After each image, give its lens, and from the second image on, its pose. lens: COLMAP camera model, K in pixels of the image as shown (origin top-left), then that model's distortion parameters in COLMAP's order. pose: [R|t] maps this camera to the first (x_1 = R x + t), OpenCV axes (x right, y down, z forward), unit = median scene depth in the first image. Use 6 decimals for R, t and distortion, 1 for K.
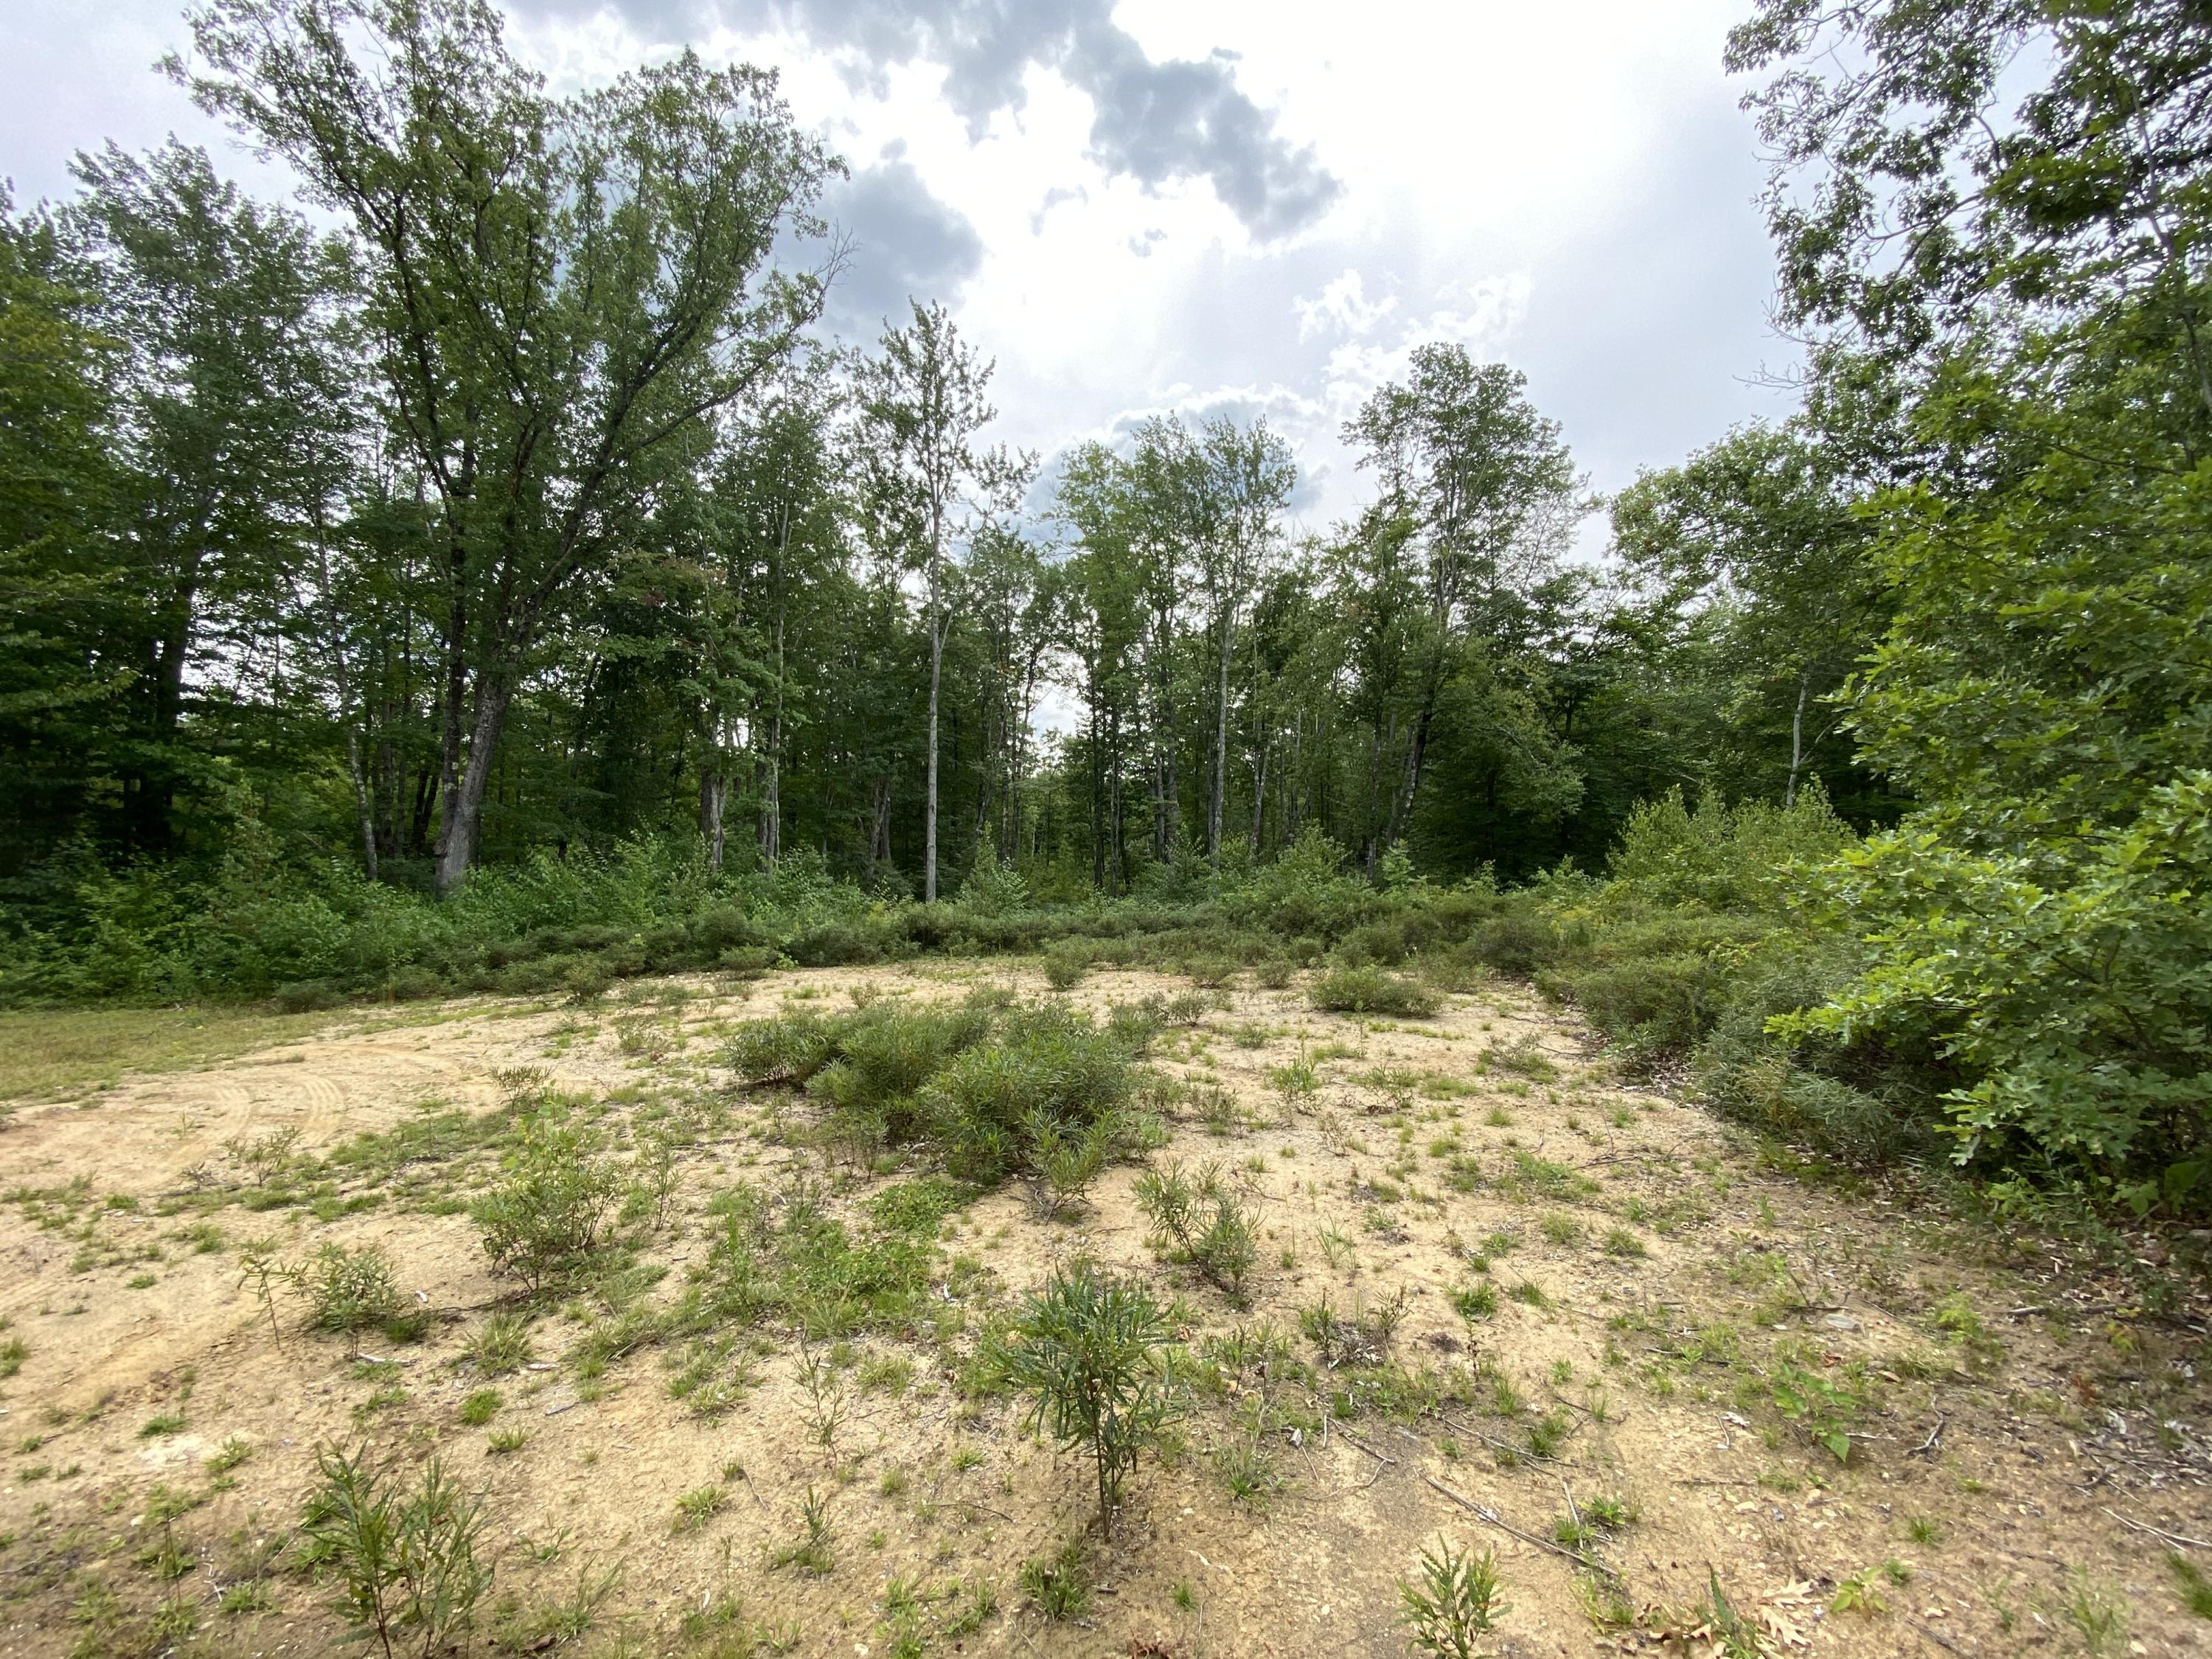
lens RADIAL K [[880.8, 0, 1106.0], [0, 880.8, 829.5], [0, 0, 1]] dist [0.000836, 0.000012]
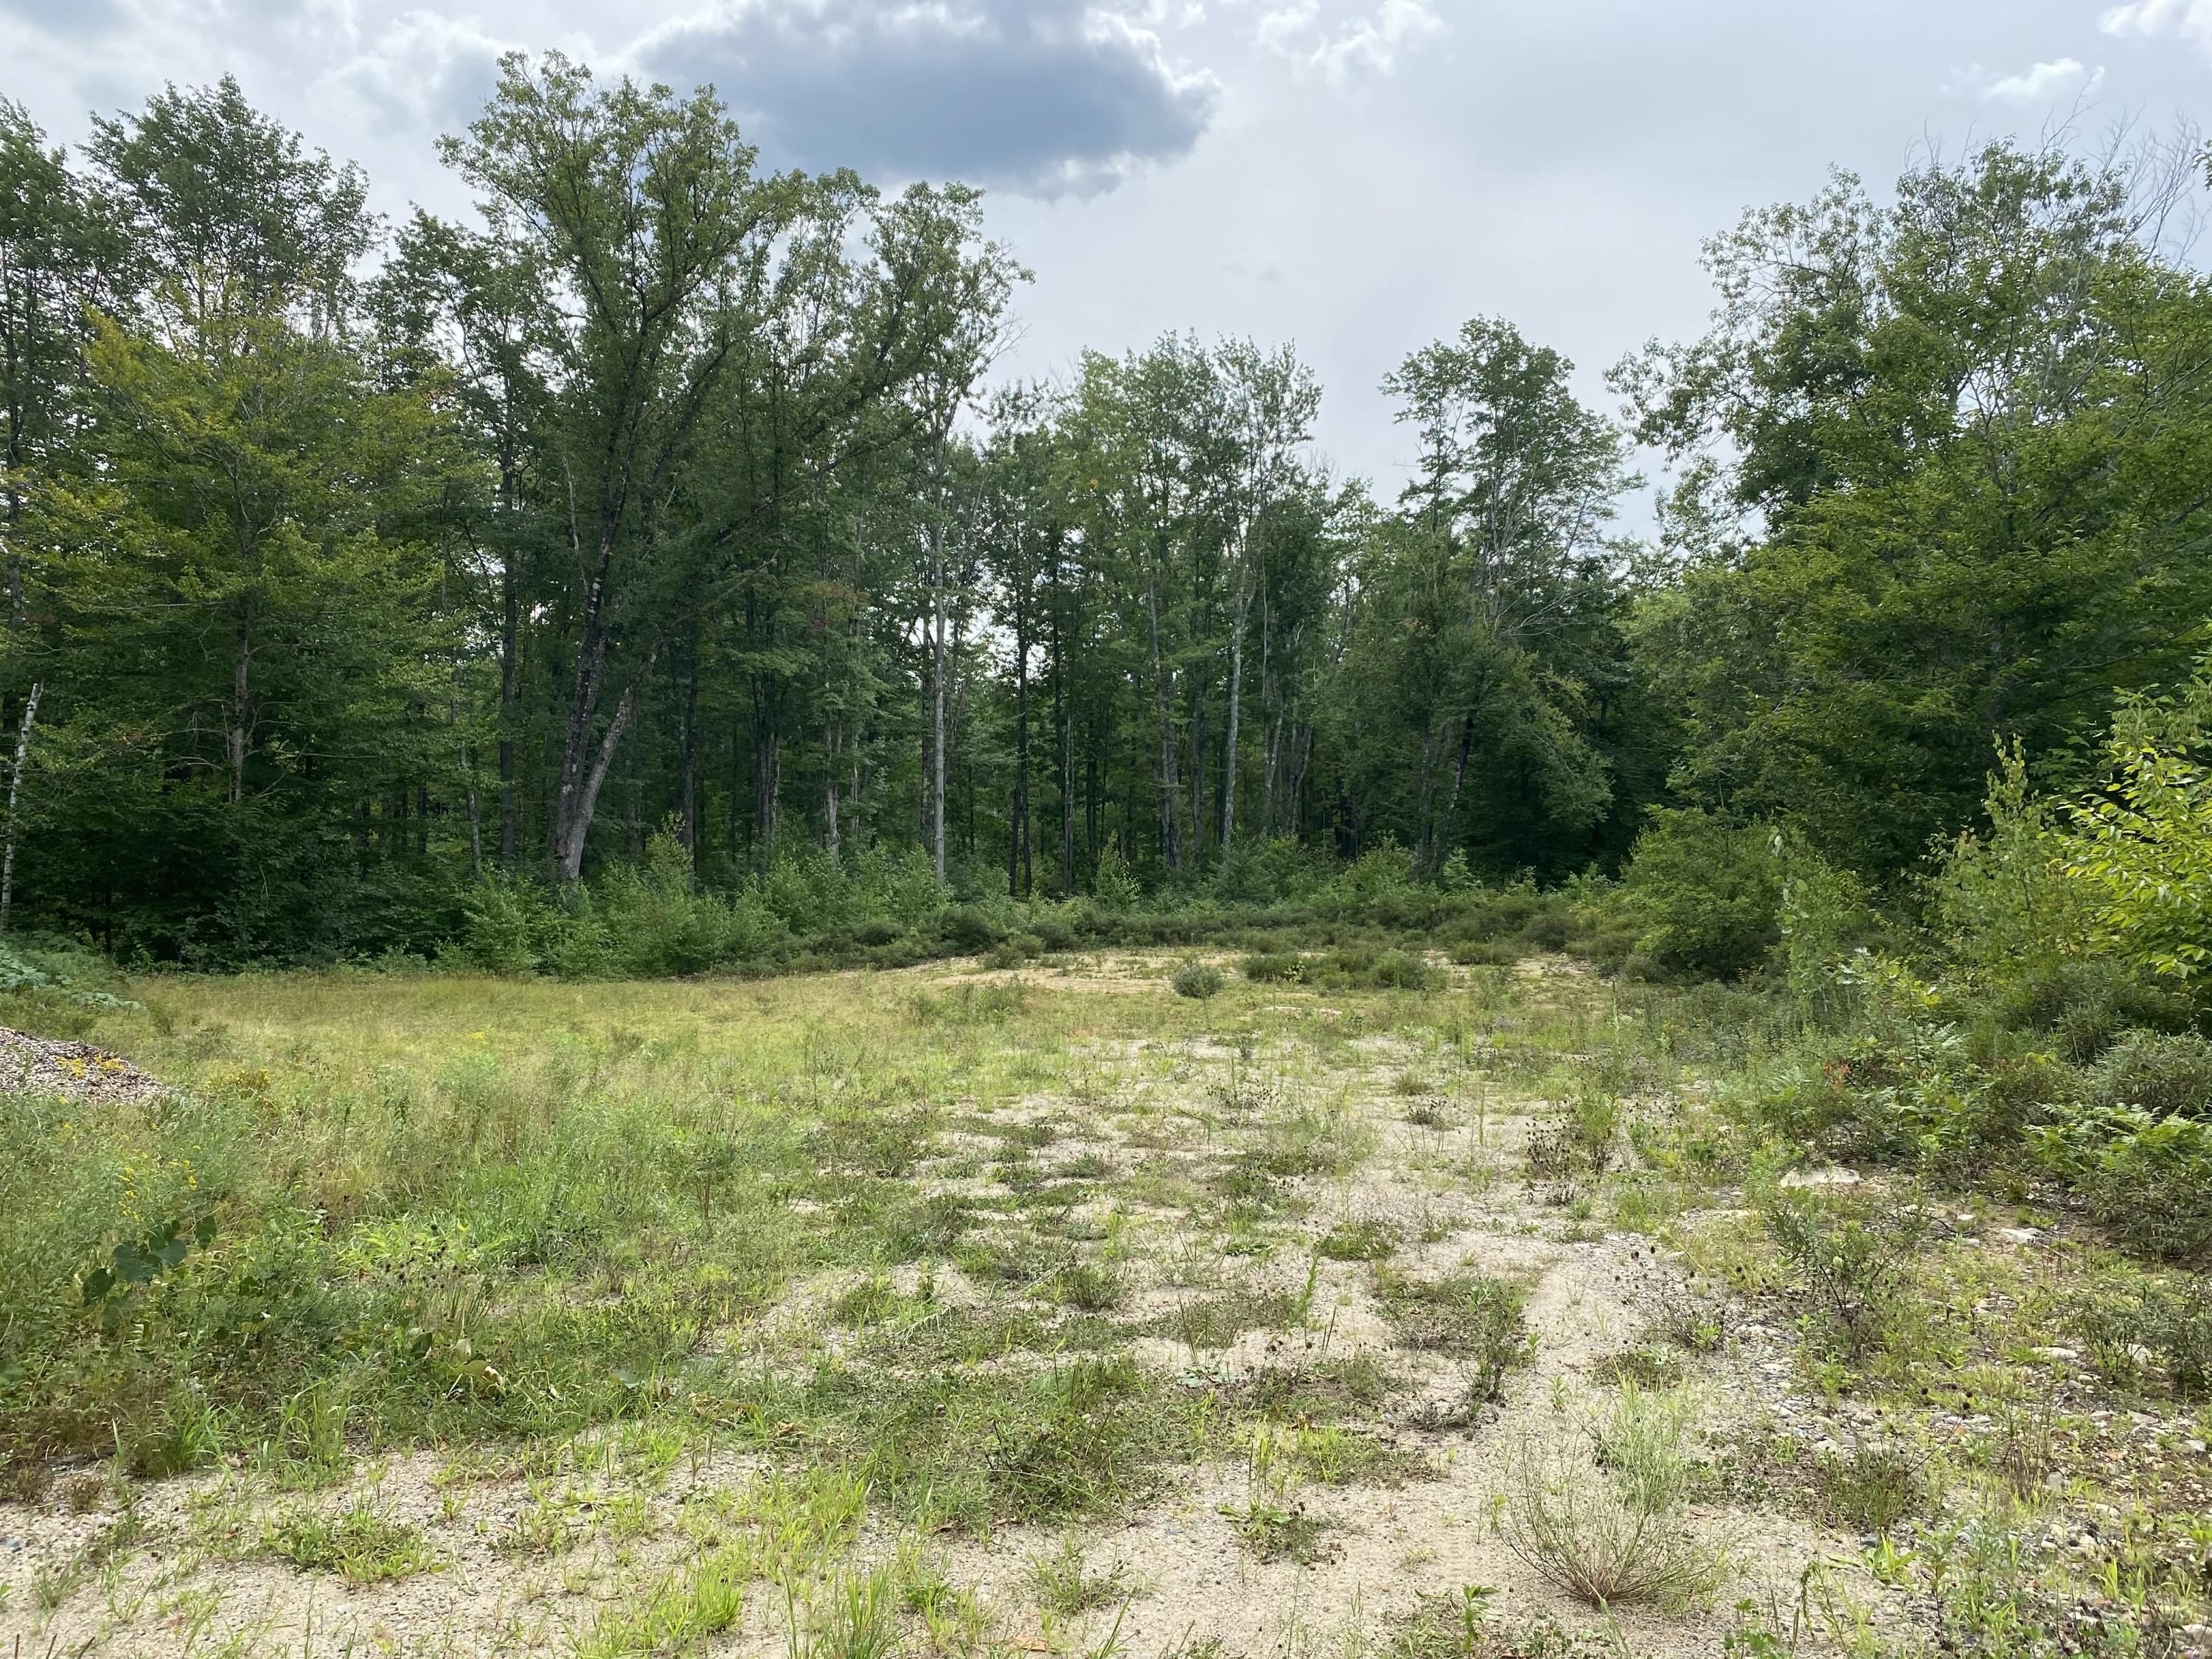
lens RADIAL K [[1656.5, 0, 1106.0], [0, 1656.5, 829.5], [0, 0, 1]] dist [0.032419, -0.000484]
pose [[0.983330, 0.010430, 0.181529, -0.446882], [-0.018244, 0.998975, 0.041431, -0.081916], [-0.180910, -0.044052, 0.982513, -0.911503]]
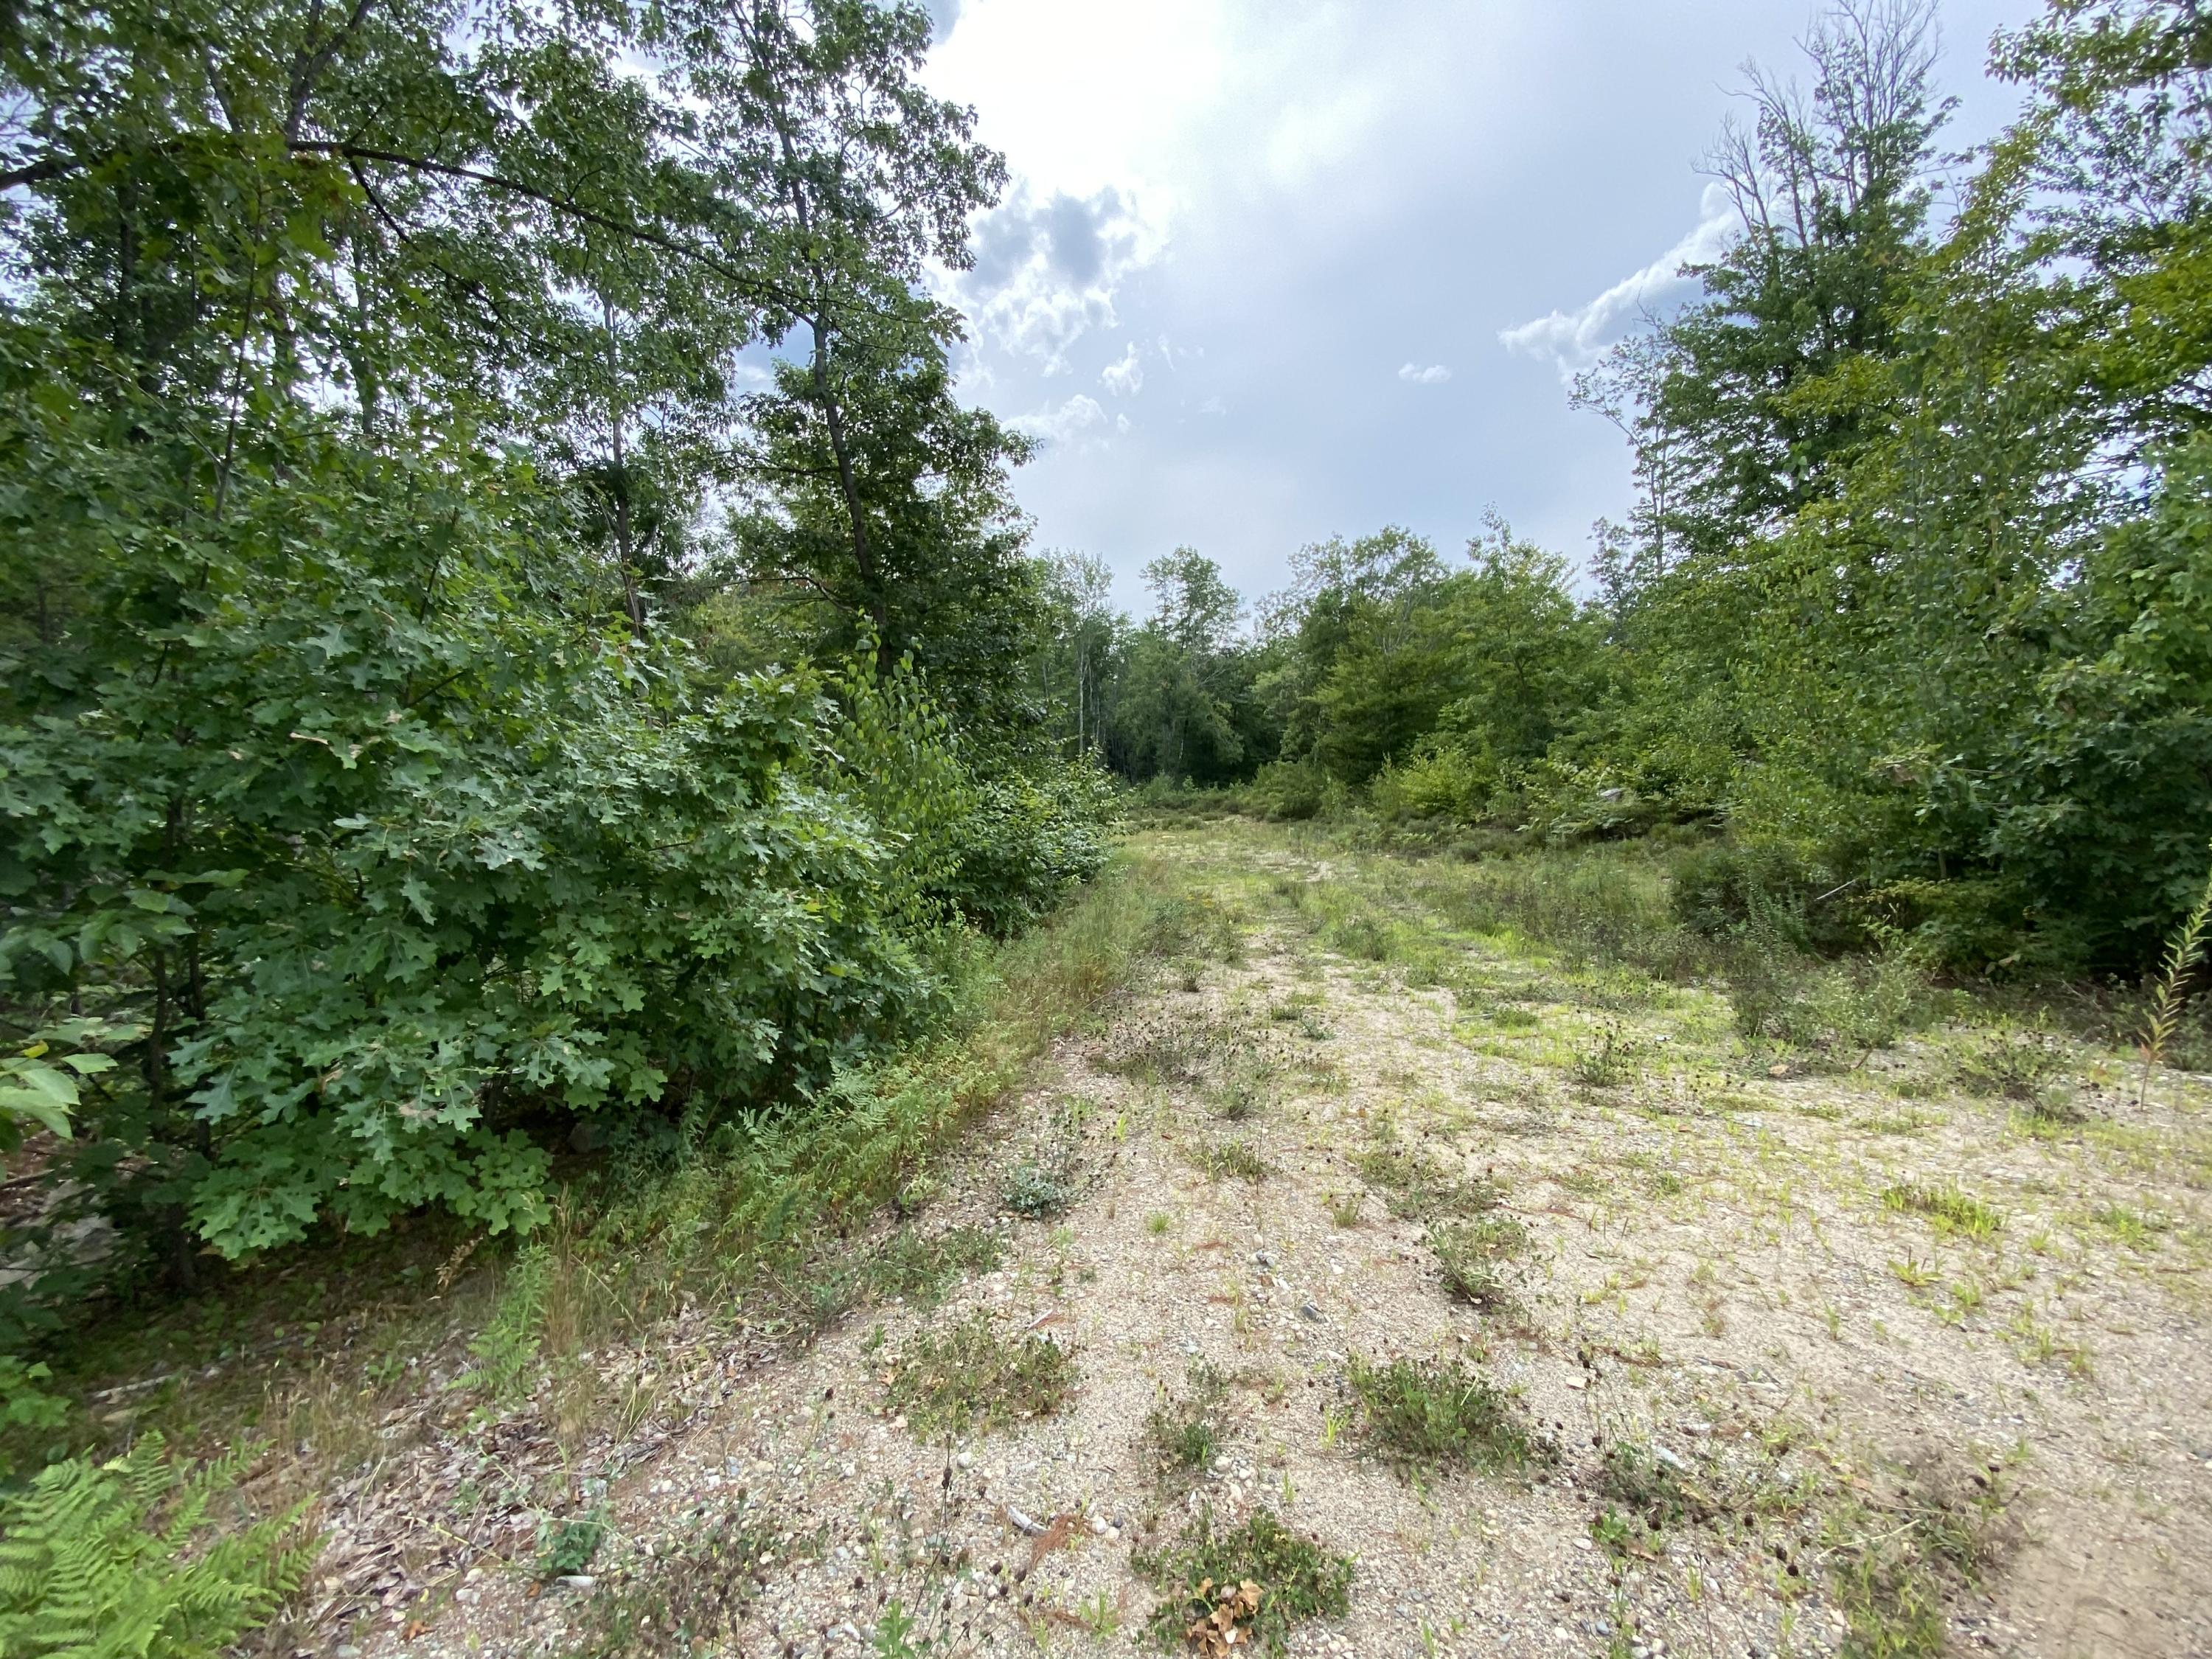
lens RADIAL K [[880.8, 0, 1106.0], [0, 880.8, 829.5], [0, 0, 1]] dist [0.000836, 0.000012]
pose [[0.934690, -0.051941, 0.351648, -0.803421], [0.011253, 0.993095, 0.116776, -0.130307], [-0.355286, -0.105192, 0.928820, -1.364415]]
